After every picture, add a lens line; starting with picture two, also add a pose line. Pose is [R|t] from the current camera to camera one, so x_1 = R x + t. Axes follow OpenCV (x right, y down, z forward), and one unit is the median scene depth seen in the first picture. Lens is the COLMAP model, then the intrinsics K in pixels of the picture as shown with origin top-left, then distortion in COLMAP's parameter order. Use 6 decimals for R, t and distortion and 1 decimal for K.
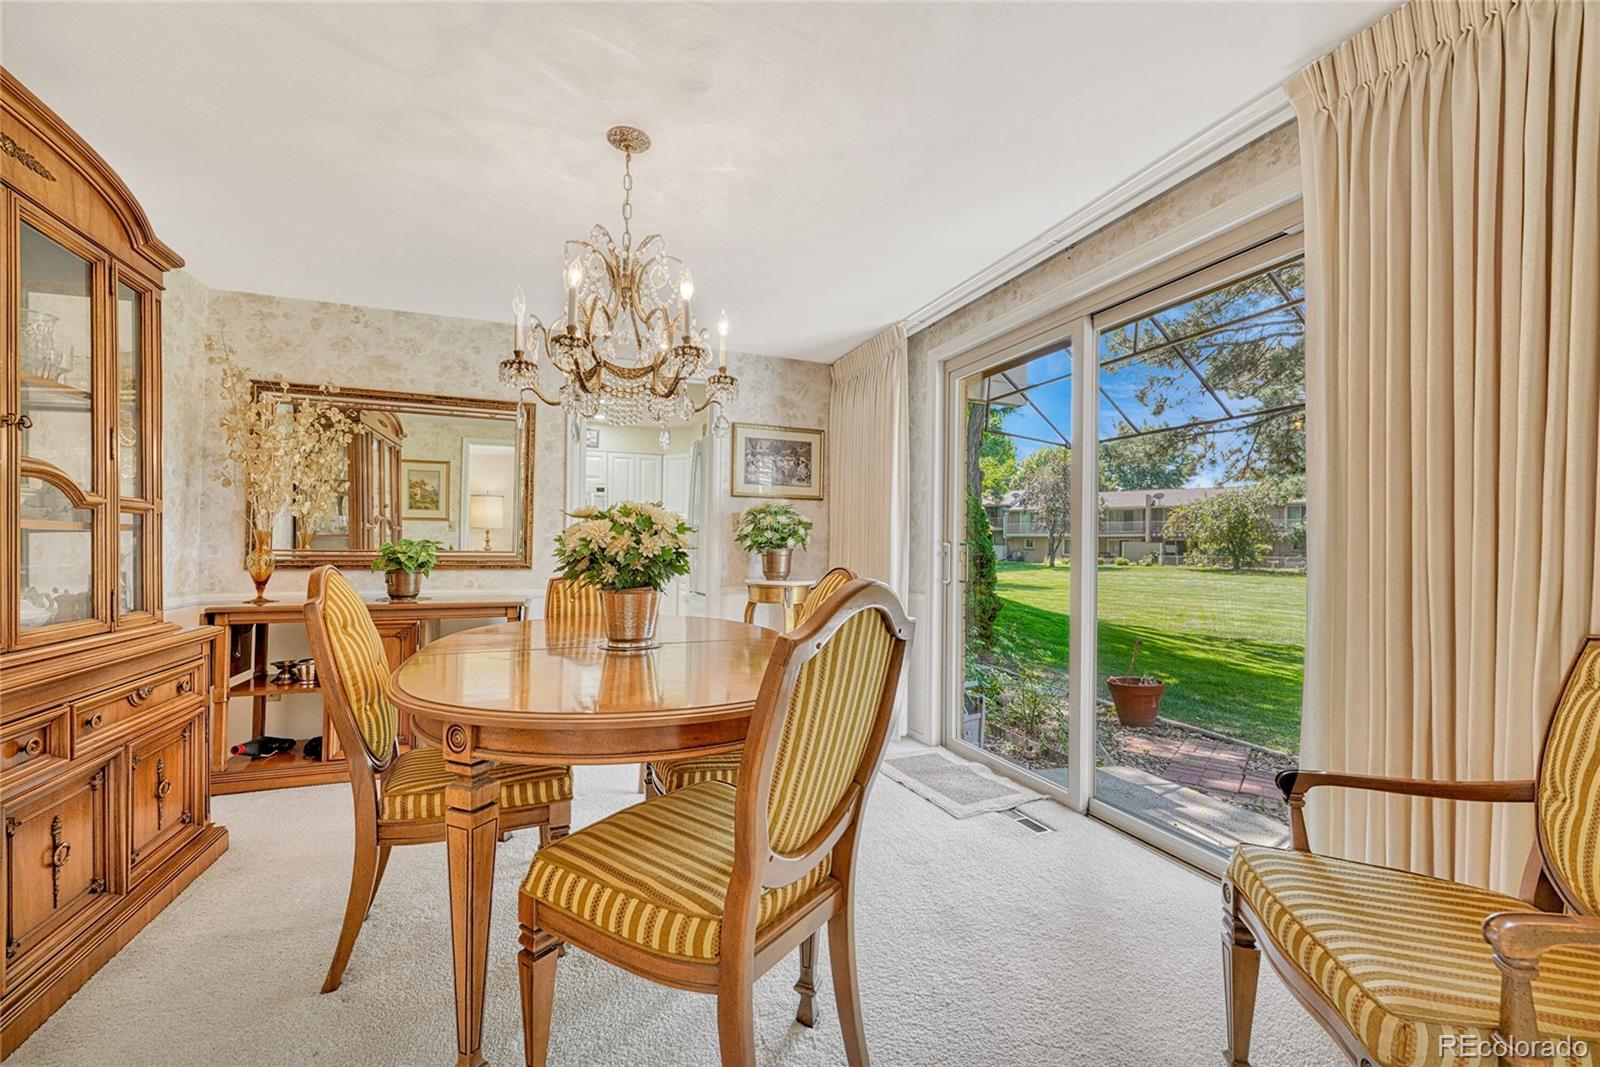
lens RADIAL K [[640.4, 0, 799.9], [0, 640.4, 536.5], [0, 0, 1]] dist [0.000513, 0.000038]
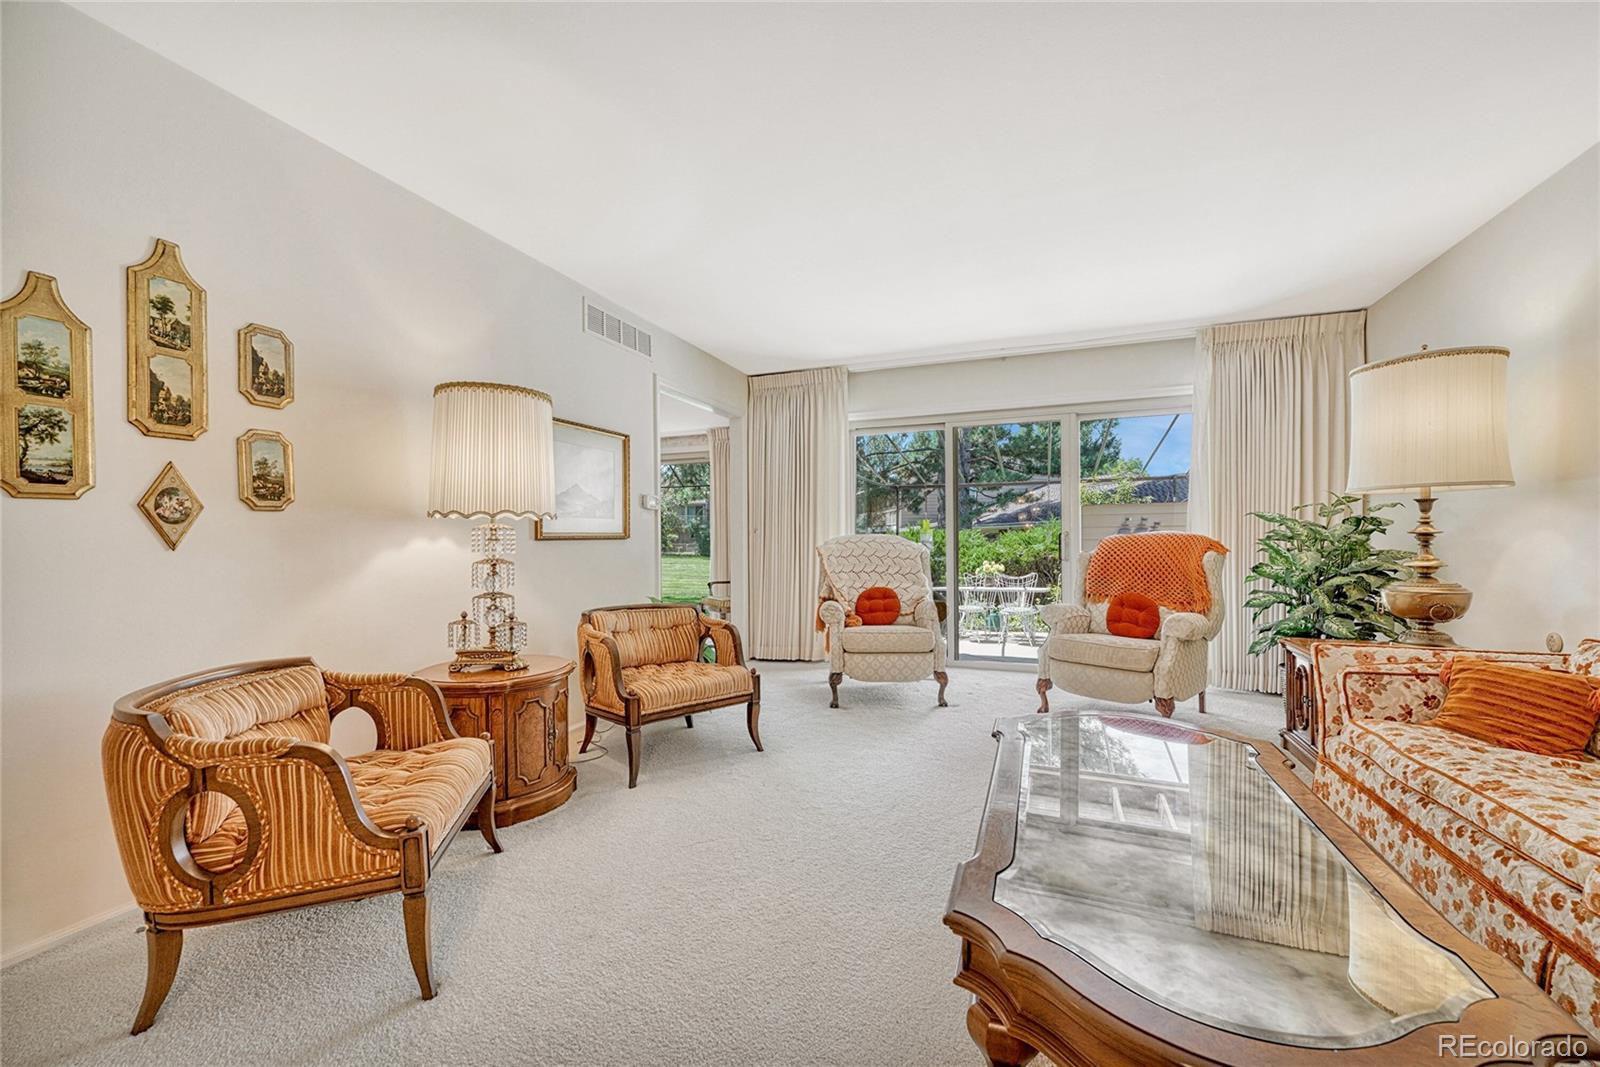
lens RADIAL K [[640.4, 0, 799.9], [0, 640.4, 536.5], [0, 0, 1]] dist [0.000513, 0.000038]
pose [[0.676102, -0.013593, 0.736682, -0.086326], [0.004202, 0.999885, 0.014594, -0.001971], [-0.736796, -0.006771, 0.676081, -0.102783]]
